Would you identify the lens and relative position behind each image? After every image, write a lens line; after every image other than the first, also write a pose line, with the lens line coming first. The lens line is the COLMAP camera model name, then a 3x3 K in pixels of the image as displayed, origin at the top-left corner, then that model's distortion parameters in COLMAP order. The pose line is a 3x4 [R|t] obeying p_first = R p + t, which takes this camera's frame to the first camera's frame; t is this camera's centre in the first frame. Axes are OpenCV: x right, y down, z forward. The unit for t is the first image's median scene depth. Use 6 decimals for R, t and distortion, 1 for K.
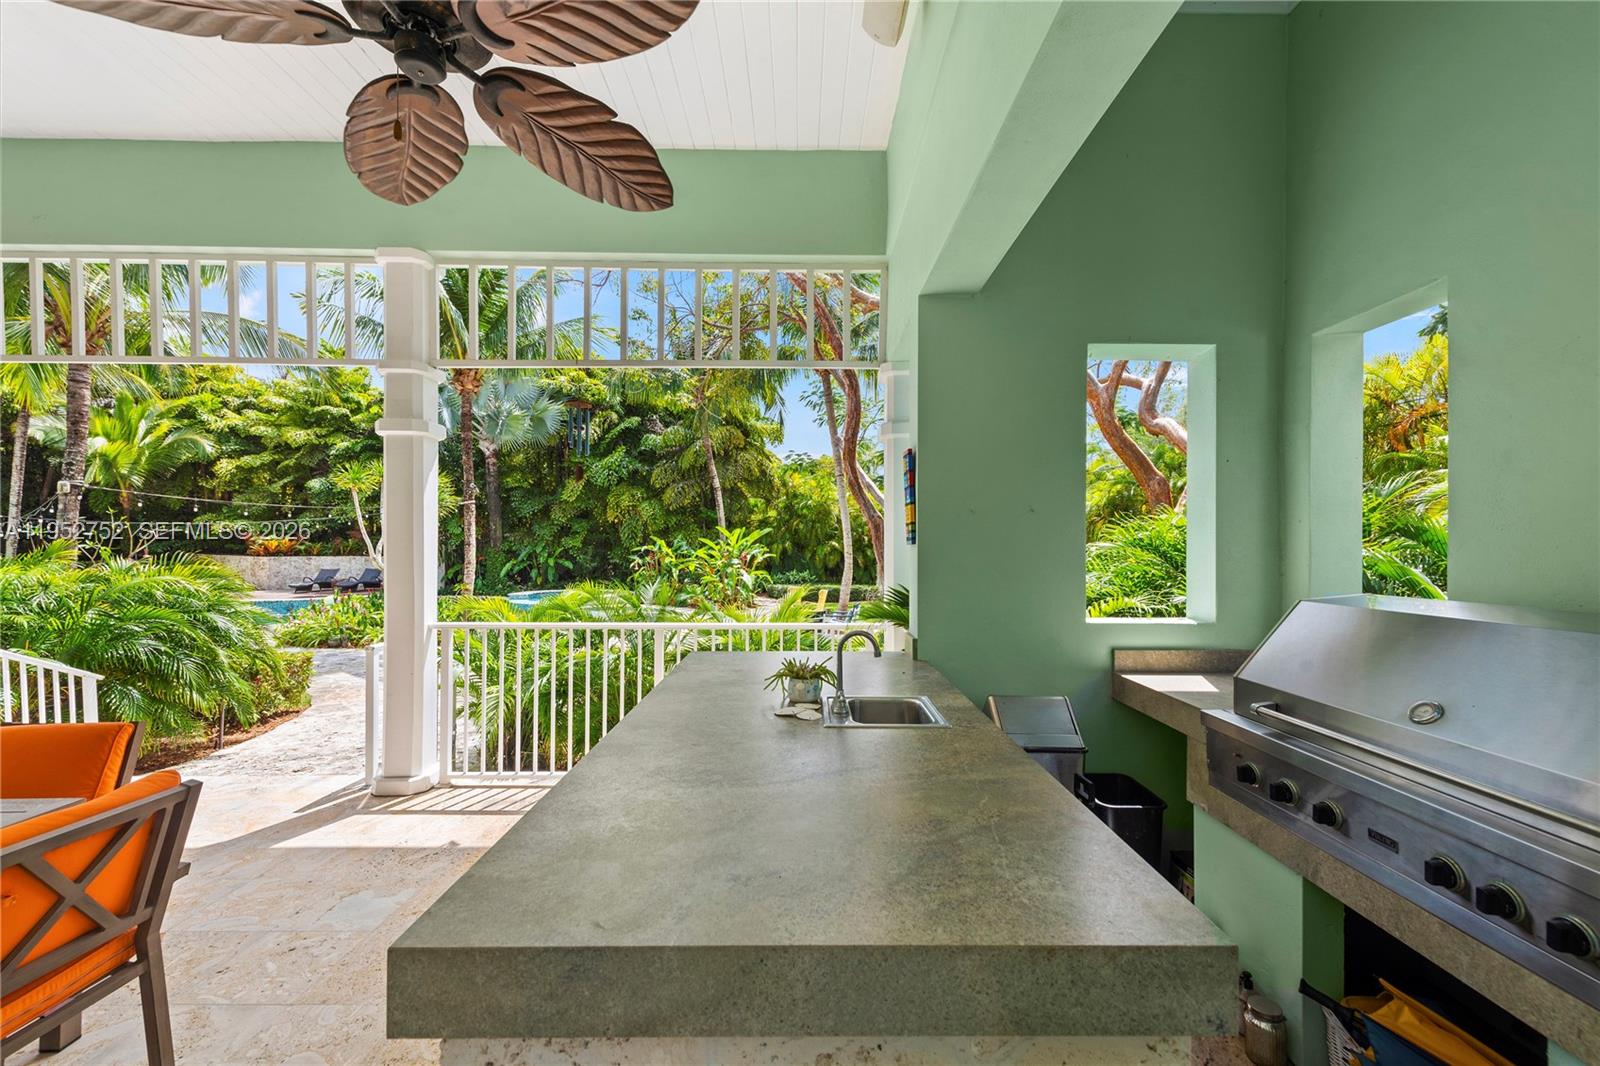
lens RADIAL K [[628.8, 0, 802.3], [0, 628.8, 543.7], [0, 0, 1]] dist [0.018848, -0.005610]
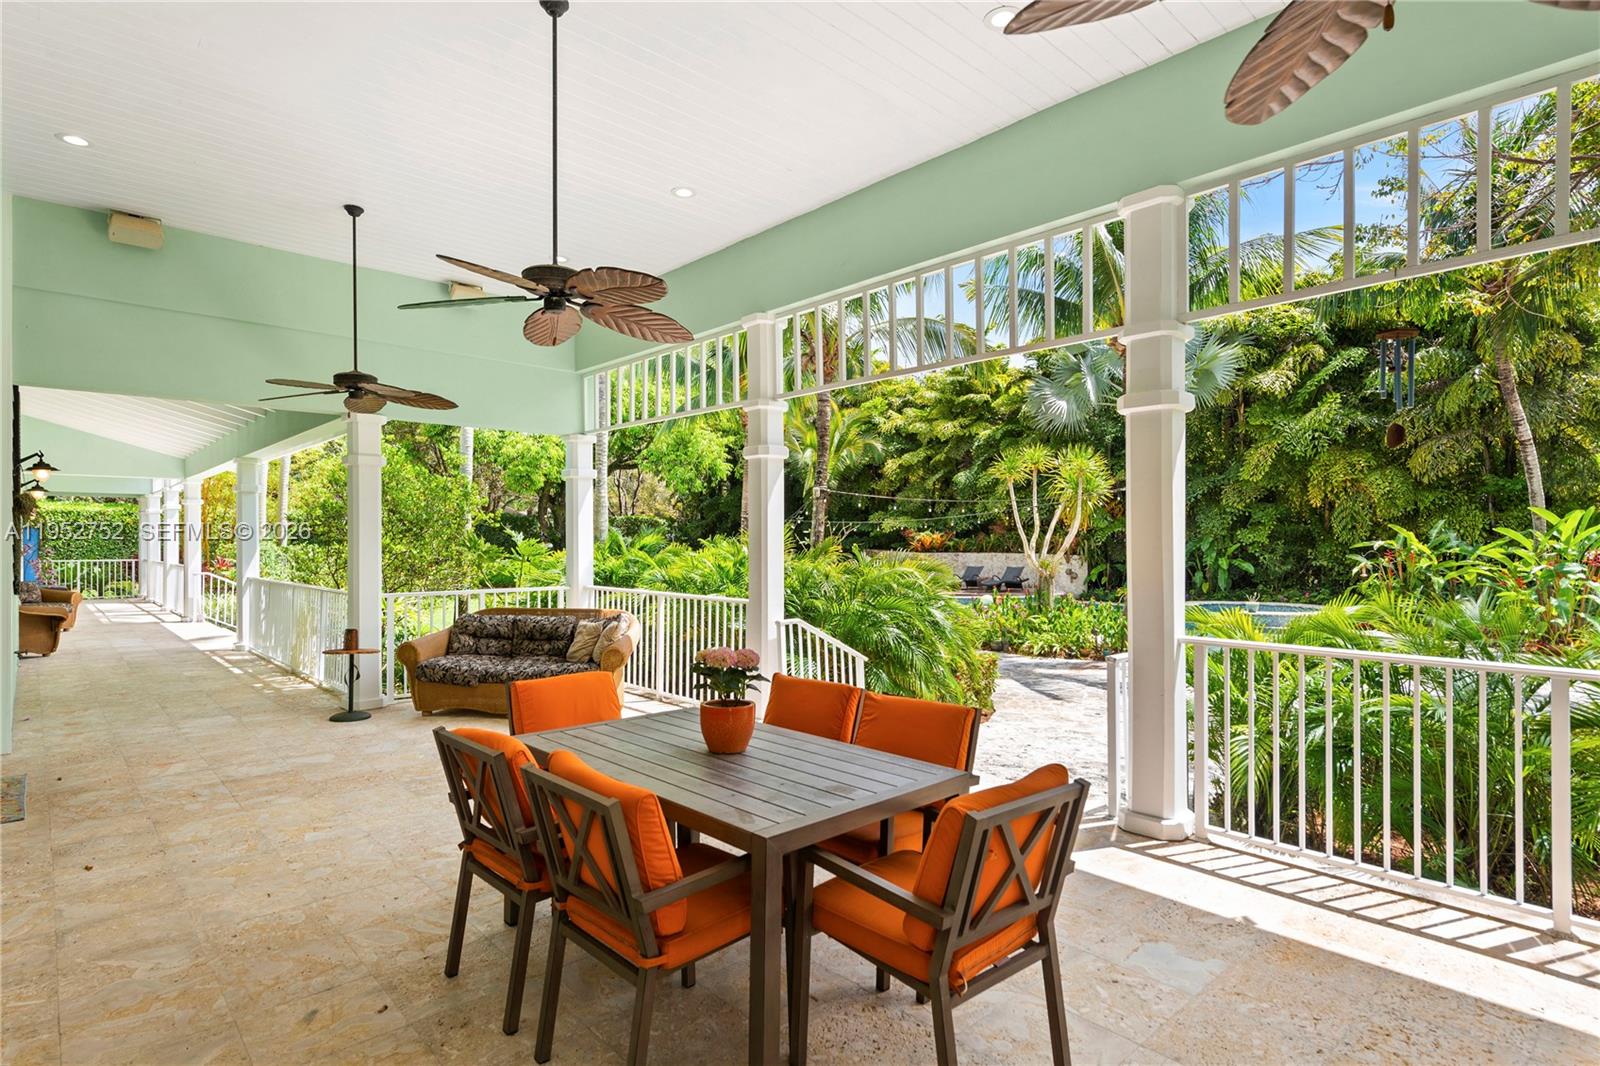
lens RADIAL K [[819.7, 0, 800.0], [0, 819.7, 533.0], [0, 0, 1]] dist [0.014721, 0.000305]
pose [[0.677006, -0.010558, -0.735902, -0.027916], [0.005802, 0.999943, -0.009009, -0.000211], [0.735955, 0.001829, 0.677028, -0.017280]]
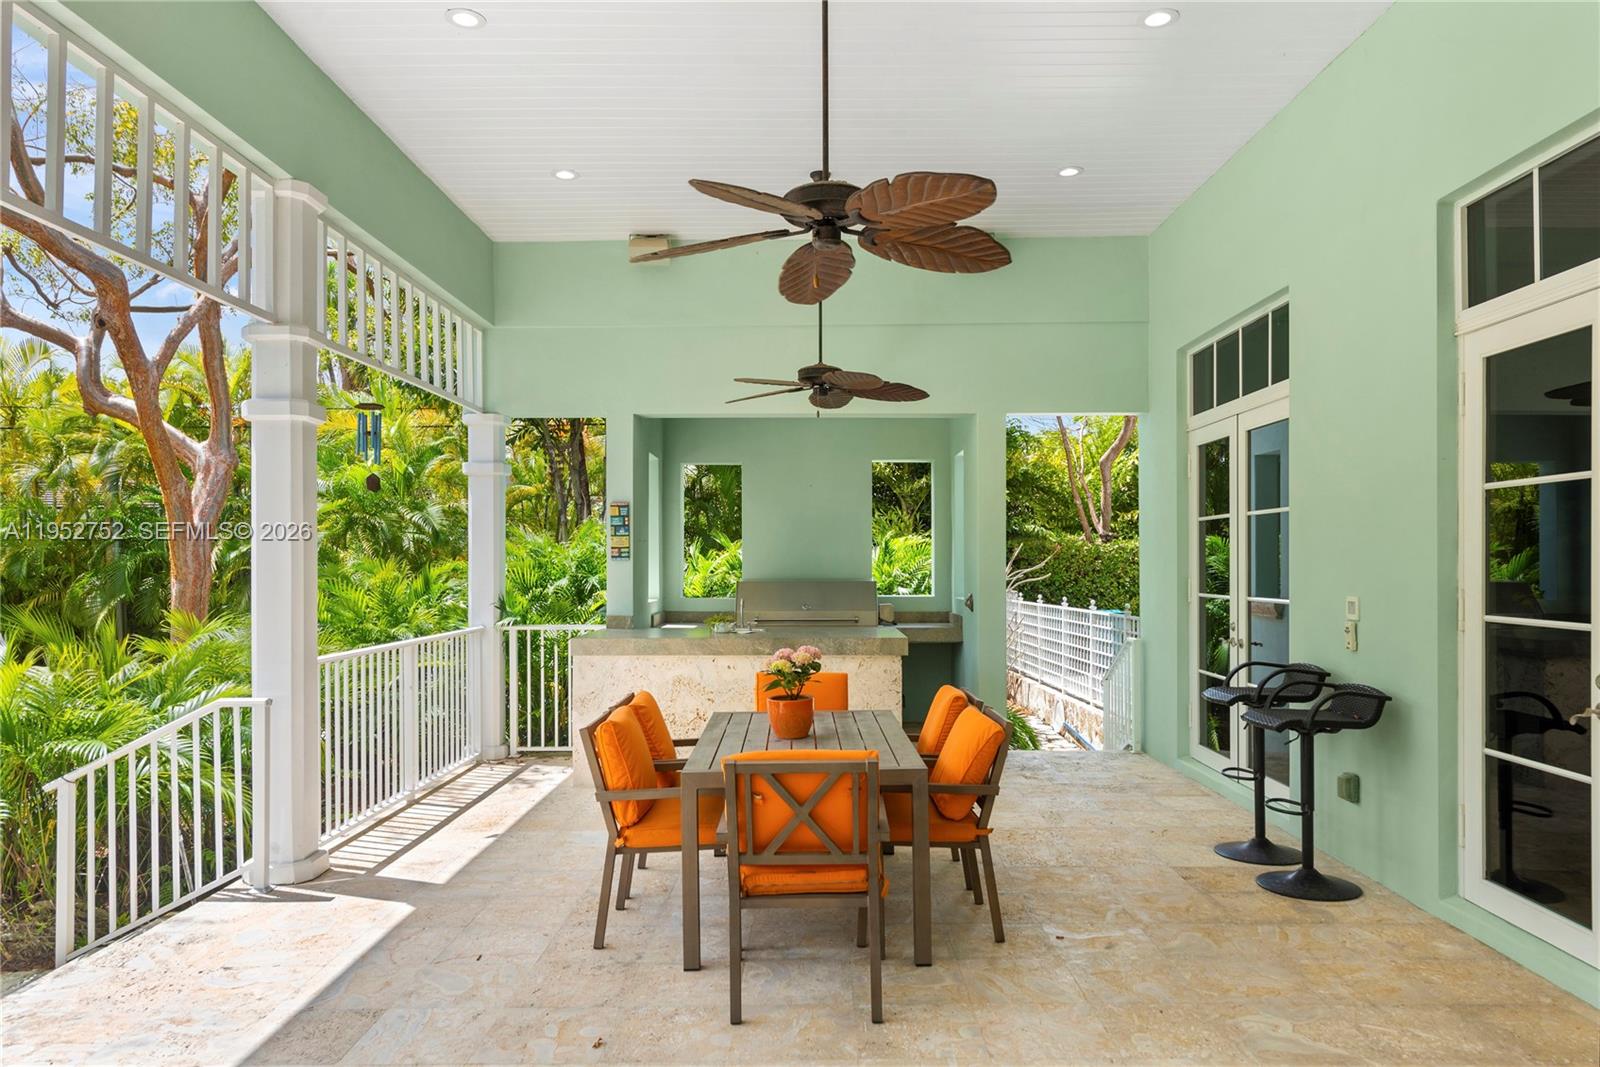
lens RADIAL K [[1057.3, 0, 801.7], [0, 1057.3, 553.6], [0, 0, 1]] dist [0.004276, 0.001257]
pose [[0.020851, 0.000546, 0.999782, -0.392052], [0.004694, 0.999989, -0.000644, -0.001154], [-0.999772, 0.004706, 0.020848, 0.071563]]
